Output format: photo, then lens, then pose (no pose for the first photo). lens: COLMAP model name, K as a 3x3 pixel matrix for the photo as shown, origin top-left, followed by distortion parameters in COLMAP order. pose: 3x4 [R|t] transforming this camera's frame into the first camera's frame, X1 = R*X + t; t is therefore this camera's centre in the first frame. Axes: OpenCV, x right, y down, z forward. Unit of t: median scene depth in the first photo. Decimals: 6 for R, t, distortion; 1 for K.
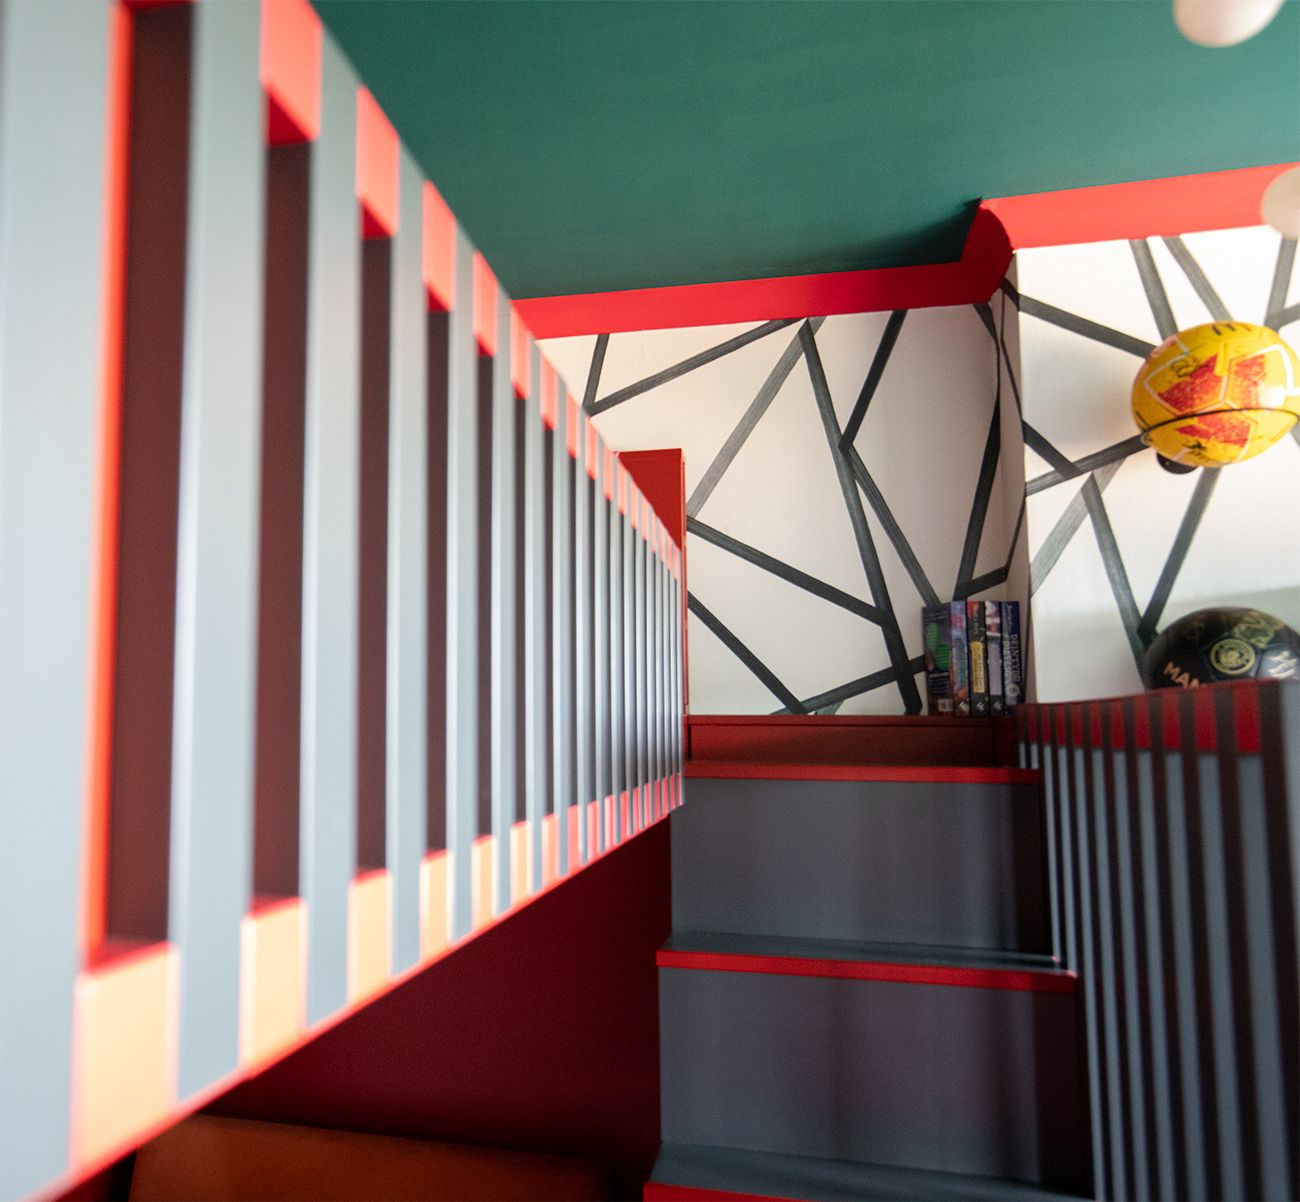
lens RADIAL K [[1272.3, 0, 376.8], [0, 1272.3, 591.2], [0, 0, 1]] dist [0.008305, 0.000000]
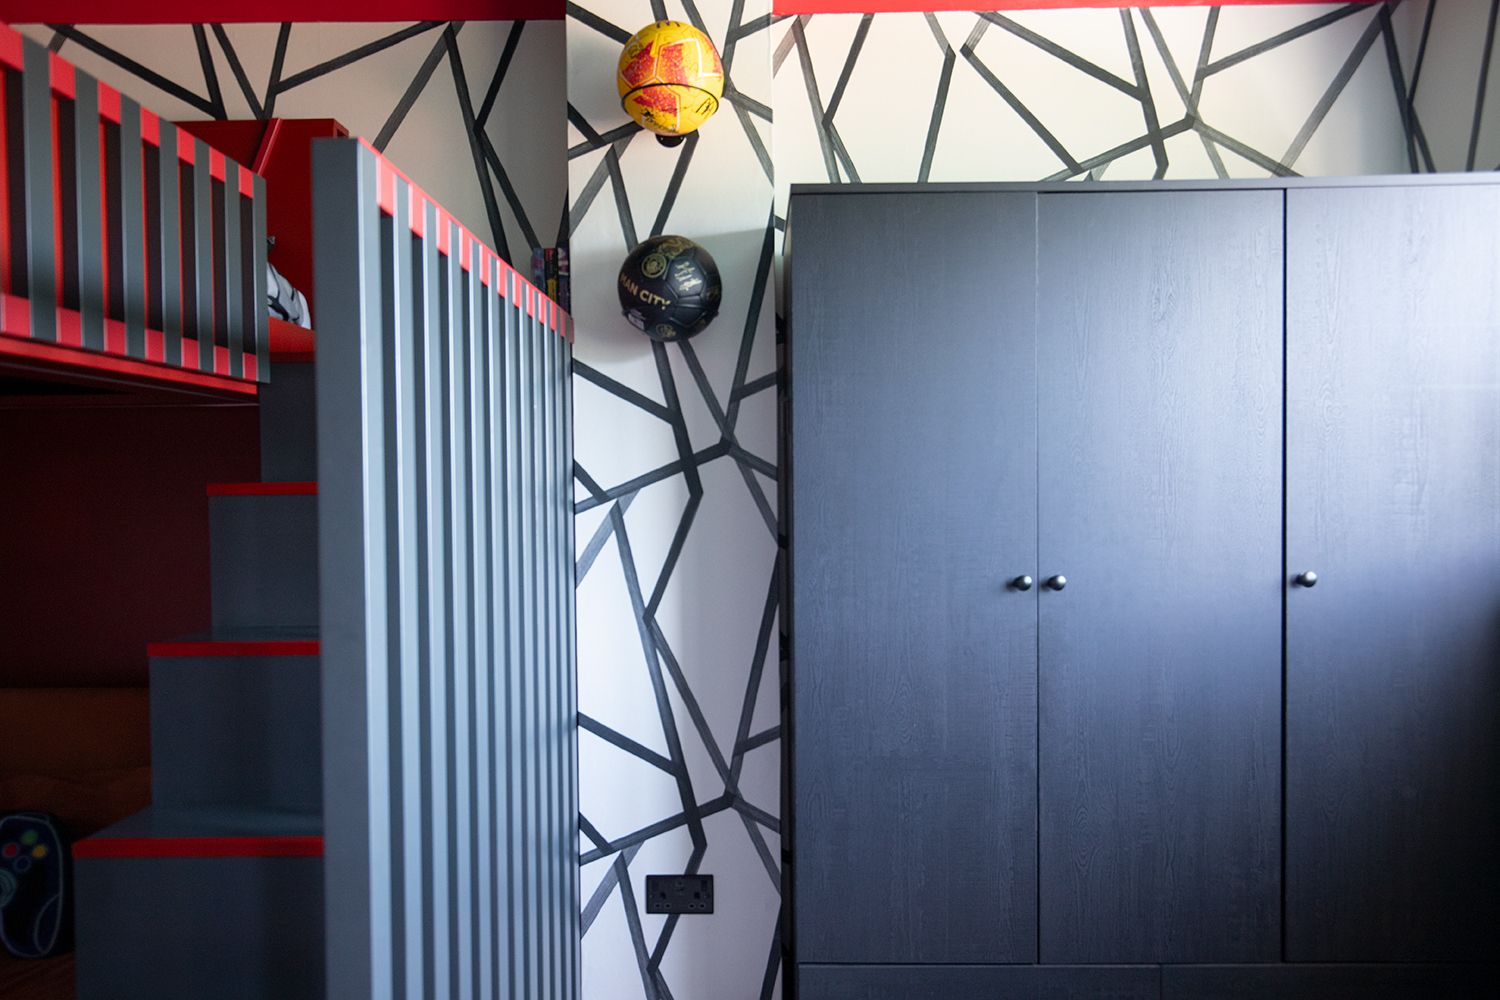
lens RADIAL K [[1055.5, 0, 757.3], [0, 1055.5, 502.5], [0, 0, 1]] dist [0.000697, 0.009943]
pose [[0.953551, -0.028014, 0.299925, 0.358778], [-0.010267, 0.992065, 0.125304, 0.137374], [-0.301055, -0.122563, 0.945698, -0.132549]]
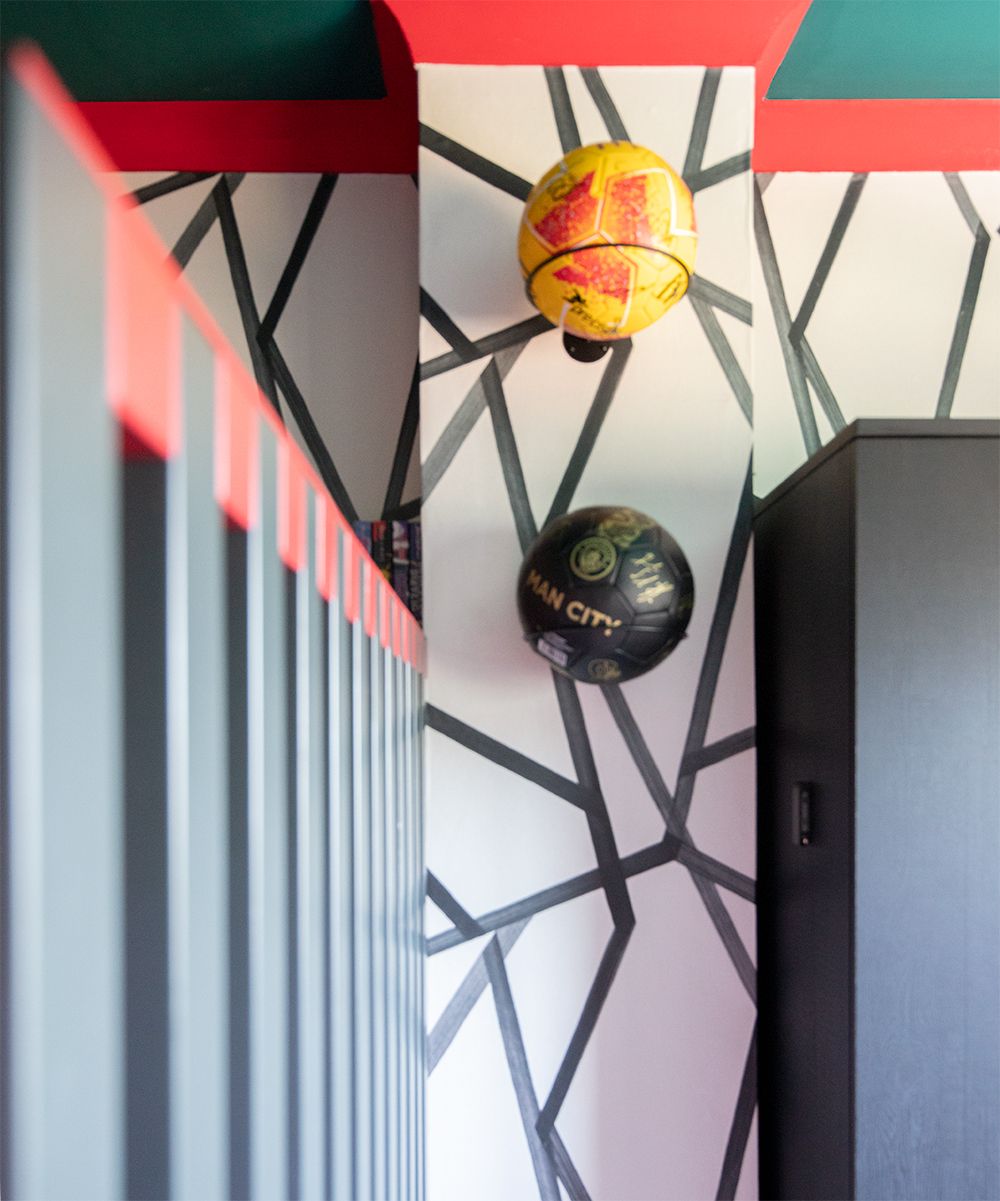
lens RADIAL K [[1071.0, 0, 519.1], [0, 1071.0, 743.0], [0, 0, 1]] dist [0.013162, -0.013820]
pose [[0.945721, -0.015470, 0.324610, 0.343839], [-0.019398, 0.994398, 0.103905, 0.081965], [-0.324399, -0.104562, 0.940123, 0.314993]]
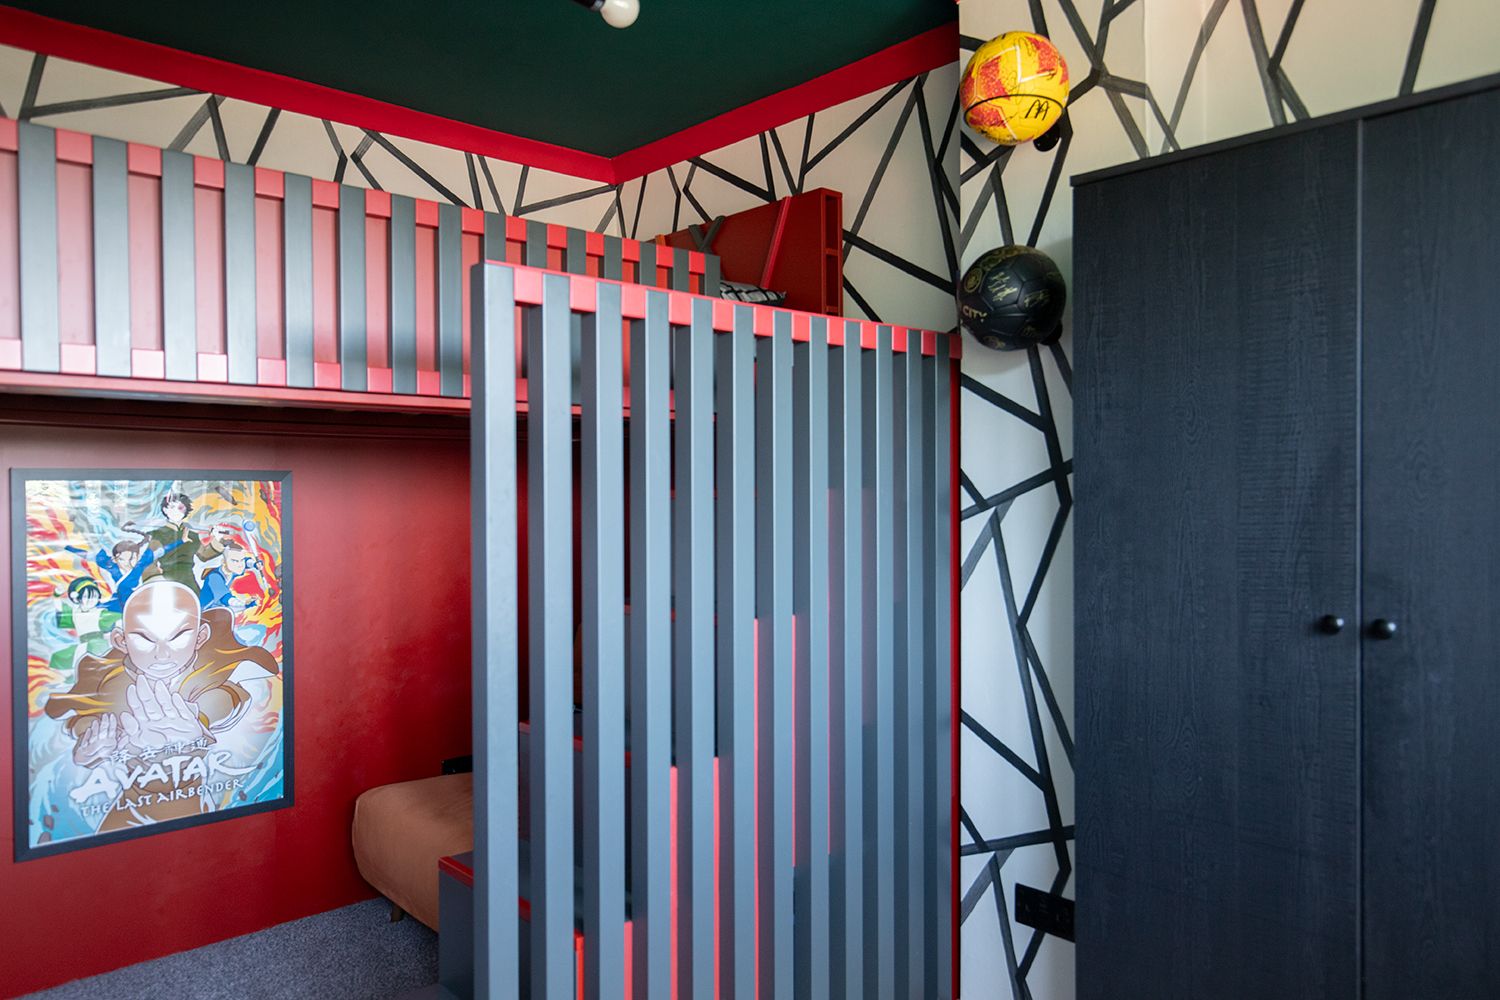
lens RADIAL K [[1055.5, 0, 730.1], [0, 1055.5, 501.5], [0, 0, 1]] dist [0.000697, 0.009943]
pose [[0.863743, -0.009069, -0.503851, 0.869664], [0.067103, 0.993004, 0.097161, 0.138872], [0.499445, -0.117733, 0.858309, -0.154386]]
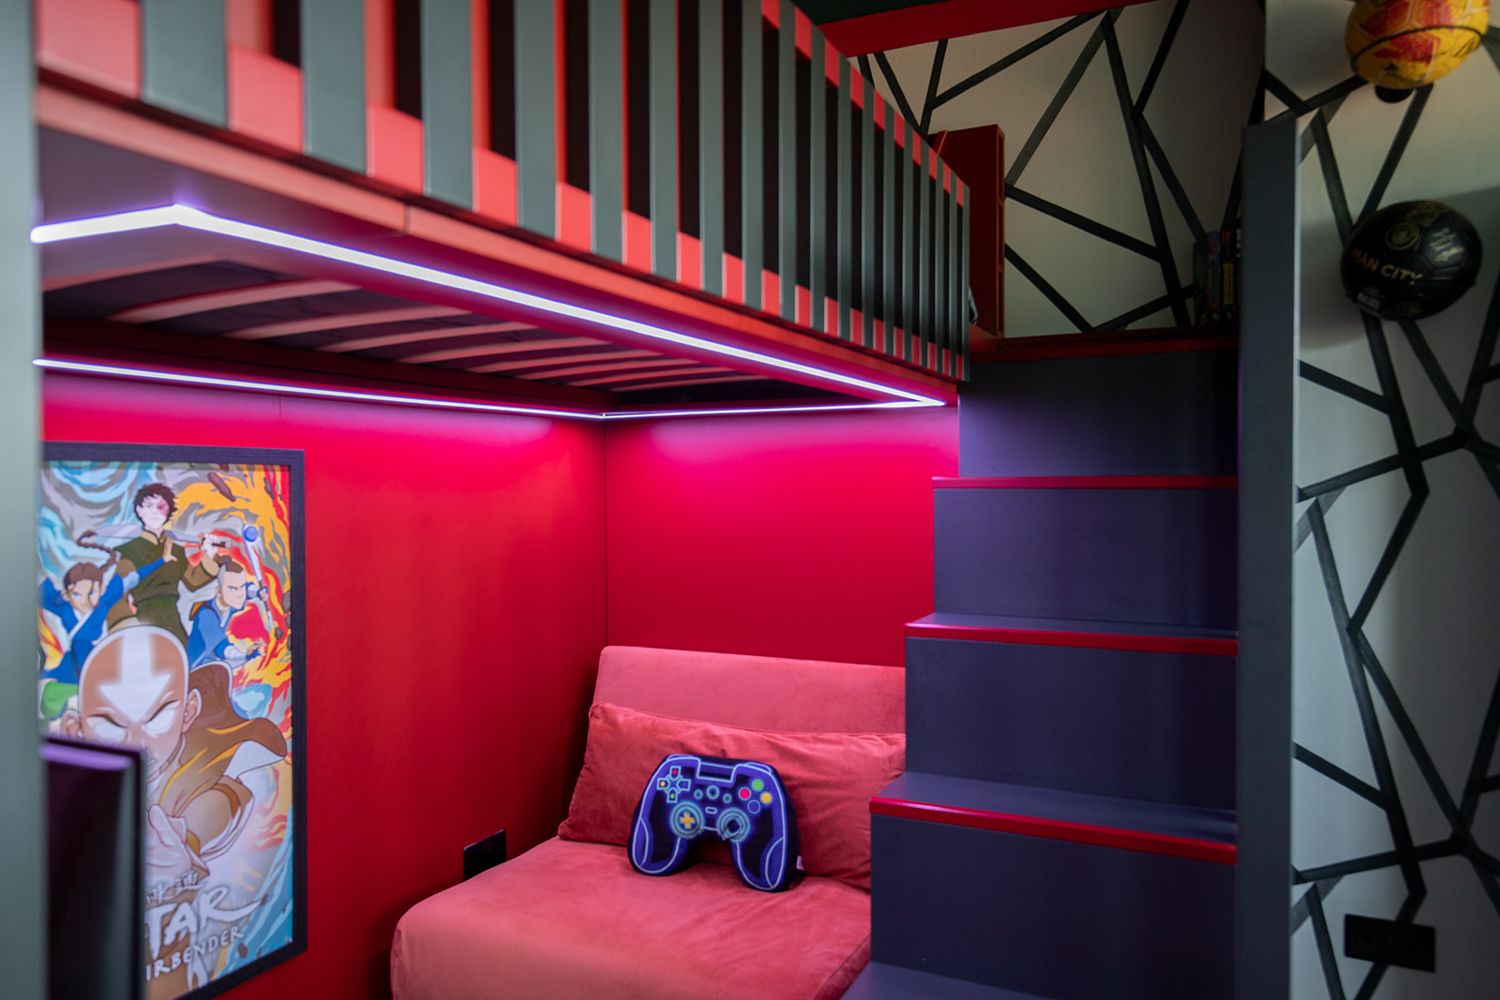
lens RADIAL K [[1055.5, 0, 734.1], [0, 1055.5, 500.5], [0, 0, 1]] dist [0.000697, 0.009943]
pose [[0.991176, -0.012819, -0.131928, 0.133190], [0.029104, 0.992071, 0.122261, 0.136915], [0.129315, -0.125022, 0.983691, -0.110662]]
